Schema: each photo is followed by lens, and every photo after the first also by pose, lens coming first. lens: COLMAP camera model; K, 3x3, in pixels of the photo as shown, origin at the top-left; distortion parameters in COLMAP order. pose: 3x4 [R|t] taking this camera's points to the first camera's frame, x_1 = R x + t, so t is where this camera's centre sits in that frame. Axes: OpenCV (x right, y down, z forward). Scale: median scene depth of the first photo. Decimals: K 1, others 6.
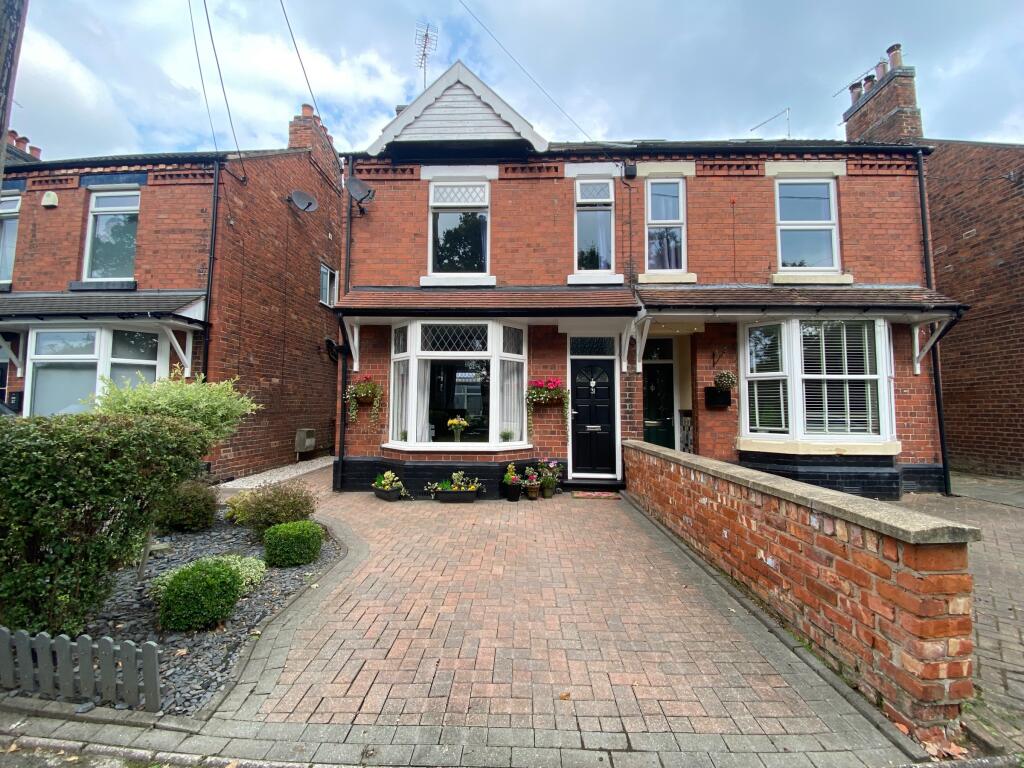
lens RADIAL K [[413.7, 0, 495.2], [0, 413.7, 375.1], [0, 0, 1]] dist [-0.006399, -0.009115]
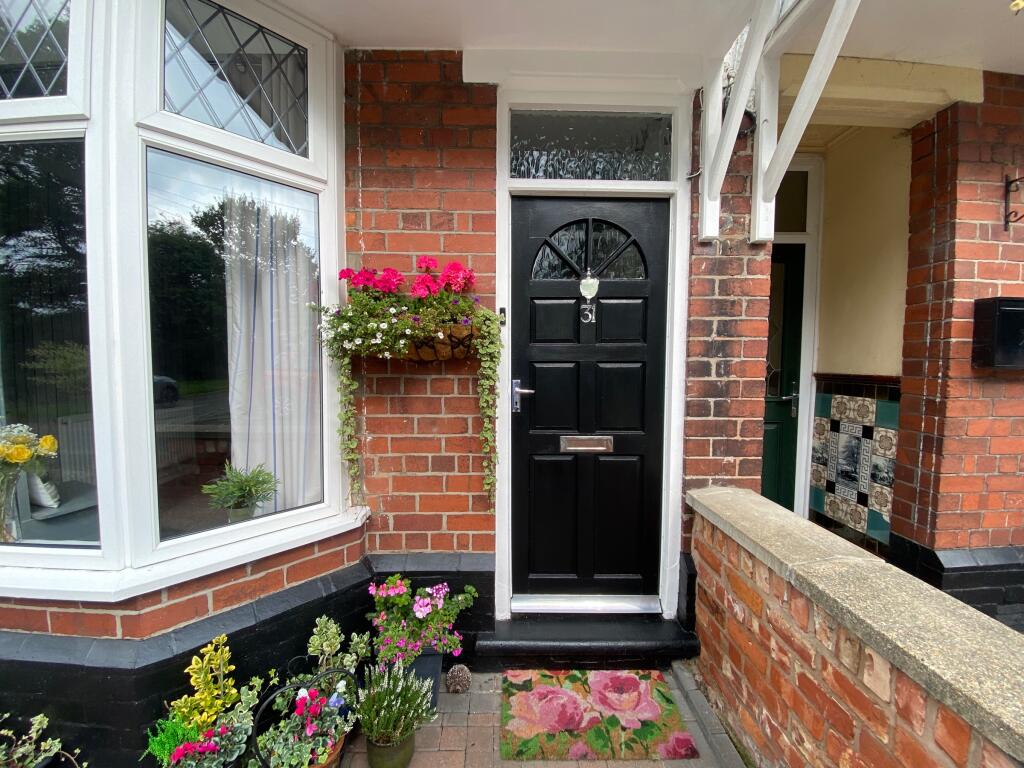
lens RADIAL K [[413.7, 0, 502.0], [0, 413.7, 391.9], [0, 0, 1]] dist [-0.006399, -0.009115]
pose [[0.997351, -0.011924, 0.071749, 0.160845], [0.000196, 0.986907, 0.161292, 0.046838], [-0.072733, -0.160851, 0.984295, 0.737947]]
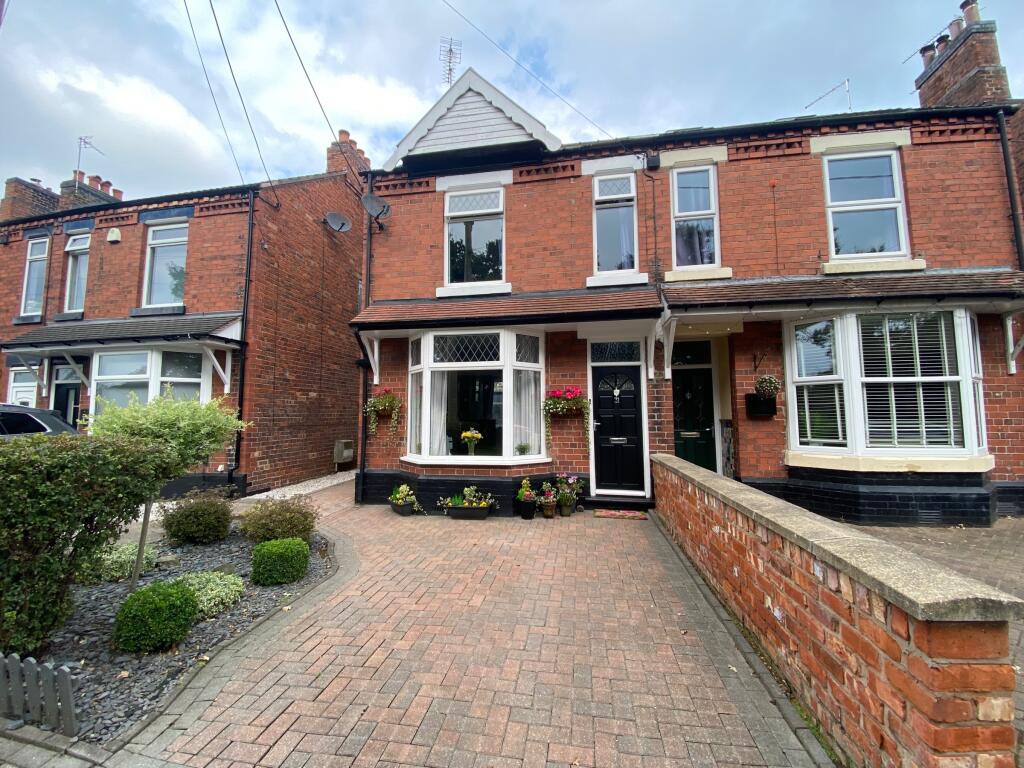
lens RADIAL K [[413.7, 0, 491.9], [0, 413.7, 375.0], [0, 0, 1]] dist [-0.006399, -0.009115]
pose [[0.990046, -0.024676, -0.138565, 0.090884], [0.021805, 0.999516, -0.022196, -0.003877], [0.139046, 0.018954, 0.990105, 0.043459]]
